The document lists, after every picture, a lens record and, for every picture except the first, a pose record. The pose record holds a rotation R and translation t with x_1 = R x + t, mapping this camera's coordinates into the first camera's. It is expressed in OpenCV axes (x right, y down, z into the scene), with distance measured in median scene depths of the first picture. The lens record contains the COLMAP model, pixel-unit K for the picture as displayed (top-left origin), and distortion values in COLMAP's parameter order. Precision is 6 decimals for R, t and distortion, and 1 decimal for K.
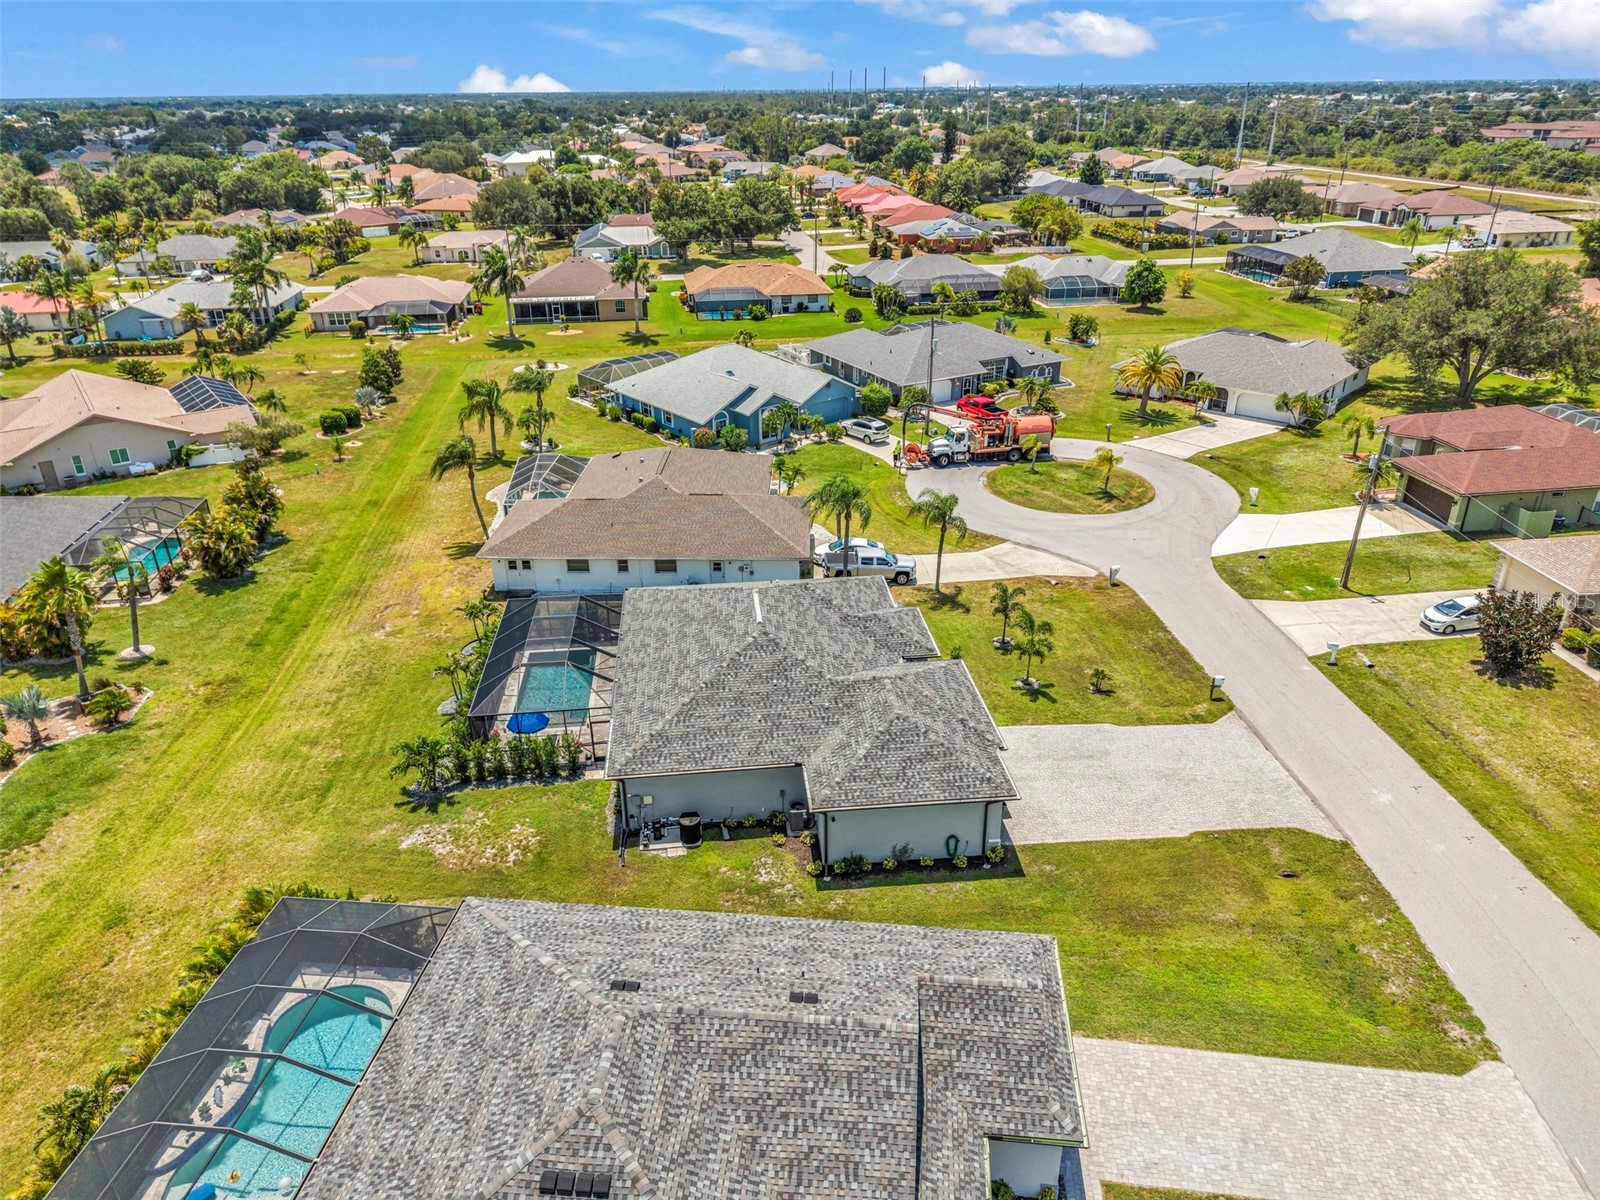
lens RADIAL K [[1068.3, 0, 798.7], [0, 1068.3, 603.2], [0, 0, 1]] dist [0.026505, -0.024484]
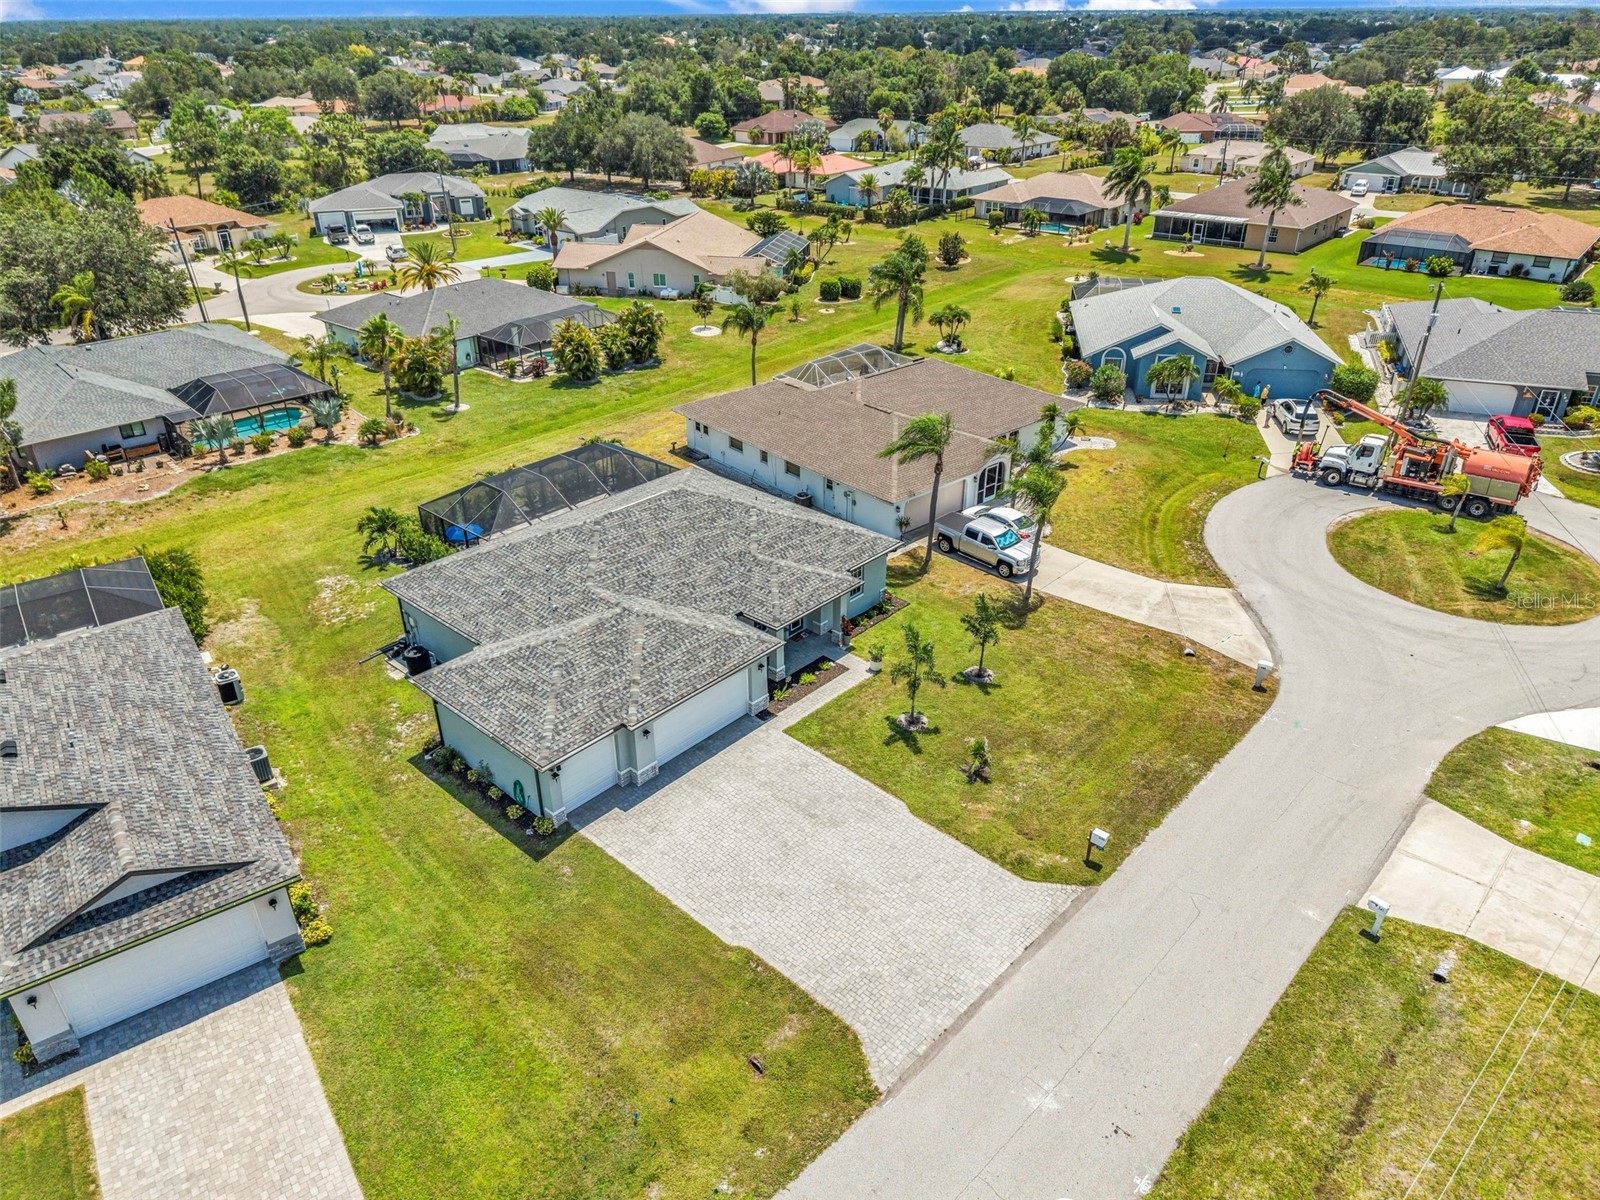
lens RADIAL K [[1068.3, 0, 798.7], [0, 1068.3, 603.2], [0, 0, 1]] dist [0.026505, -0.024484]
pose [[0.668243, 0.363511, -0.649085, 0.476143], [-0.321481, 0.927923, 0.188701, -0.092081], [0.670896, 0.082570, 0.736940, 0.289449]]
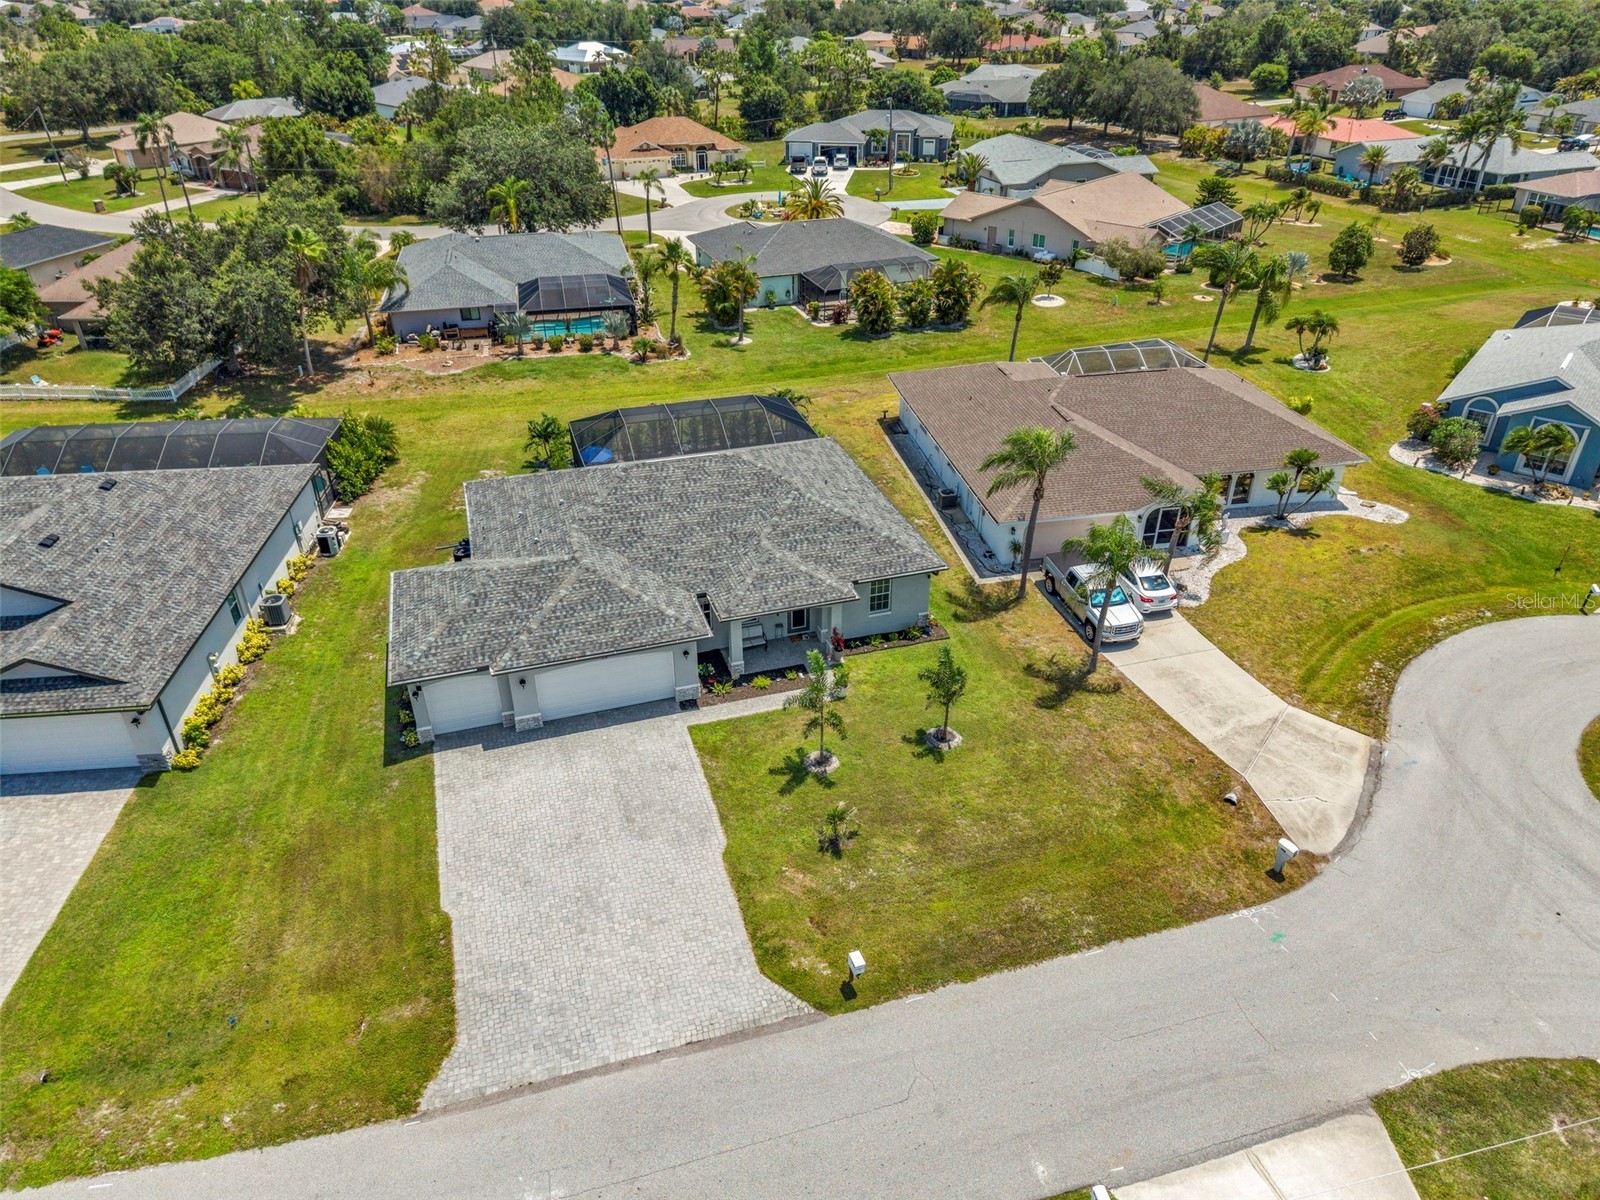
lens RADIAL K [[1068.3, 0, 798.7], [0, 1068.3, 603.2], [0, 0, 1]] dist [0.026505, -0.024484]
pose [[0.202712, 0.514388, -0.833254, 0.551110], [-0.421778, 0.813808, 0.399774, -0.206041], [0.883748, 0.270409, 0.381926, 0.537067]]
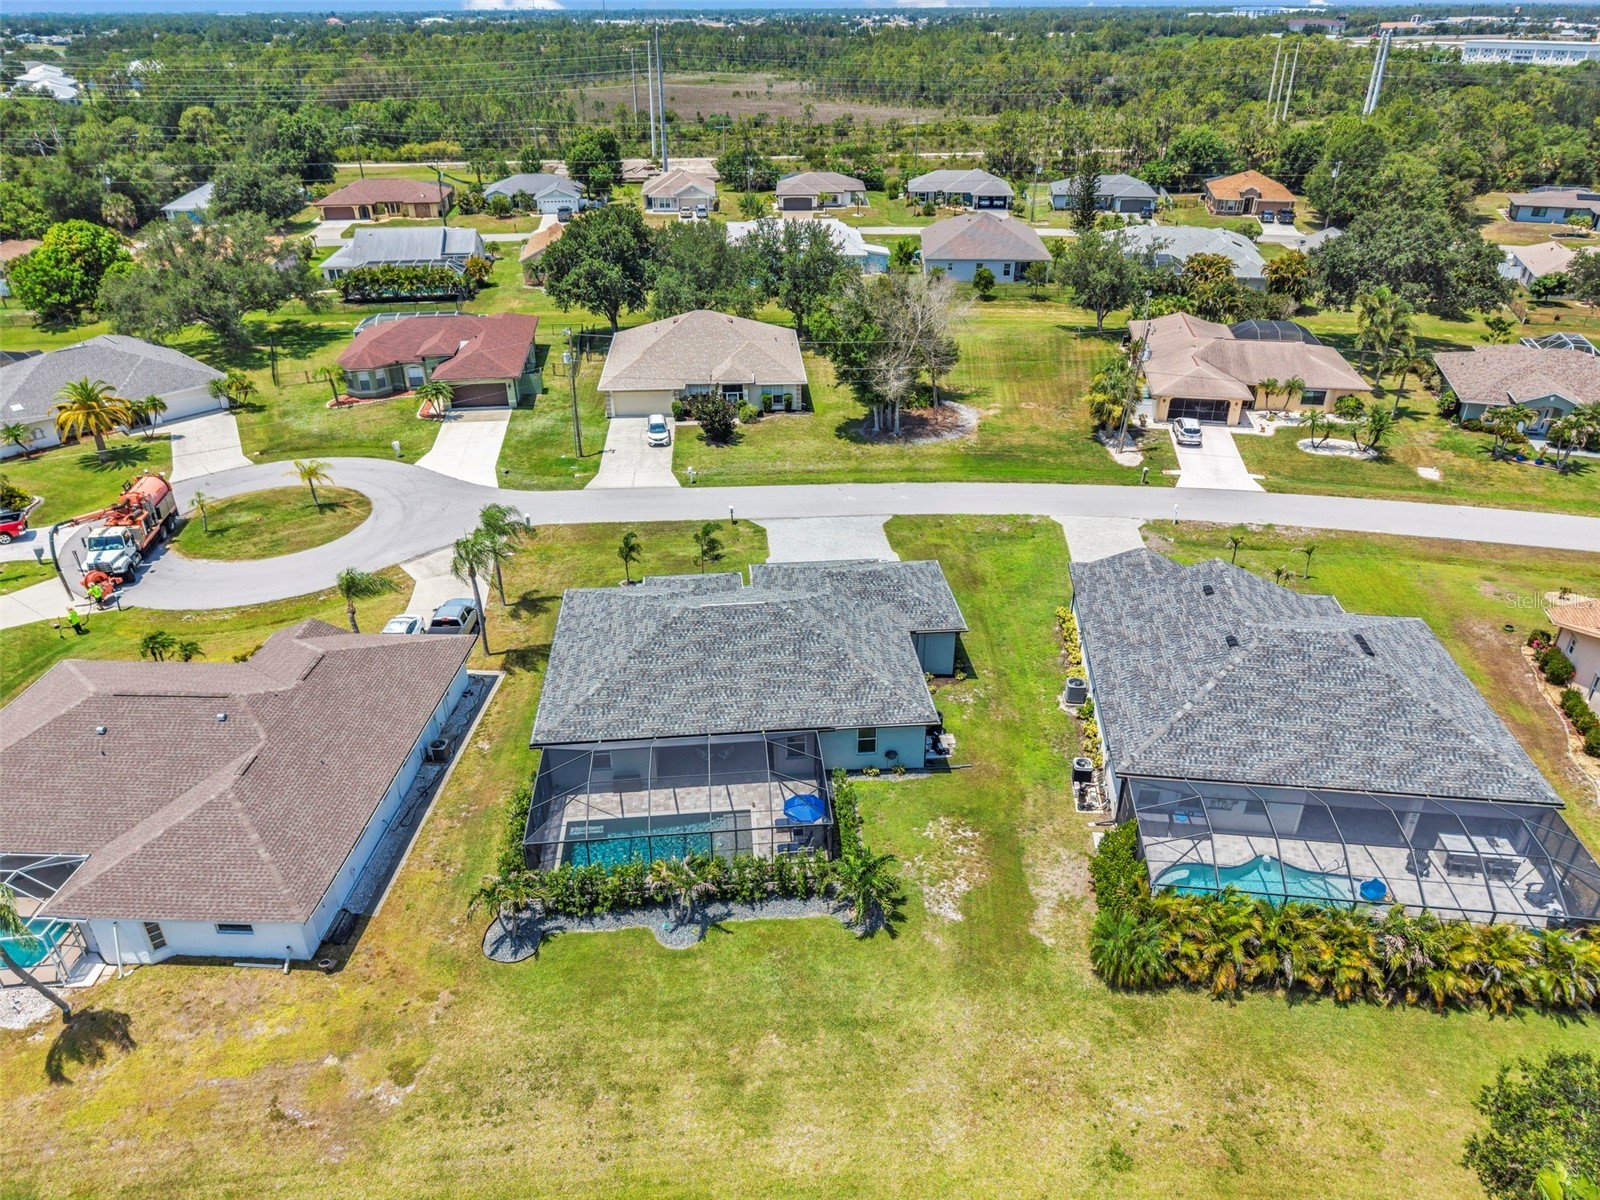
lens RADIAL K [[1068.3, 0, 798.7], [0, 1068.3, 603.2], [0, 0, 1]] dist [0.026505, -0.024484]
pose [[0.014564, -0.476839, 0.878870, -0.653556], [0.437736, 0.793300, 0.423158, -0.280426], [-0.898985, 0.378550, 0.220283, 0.493990]]
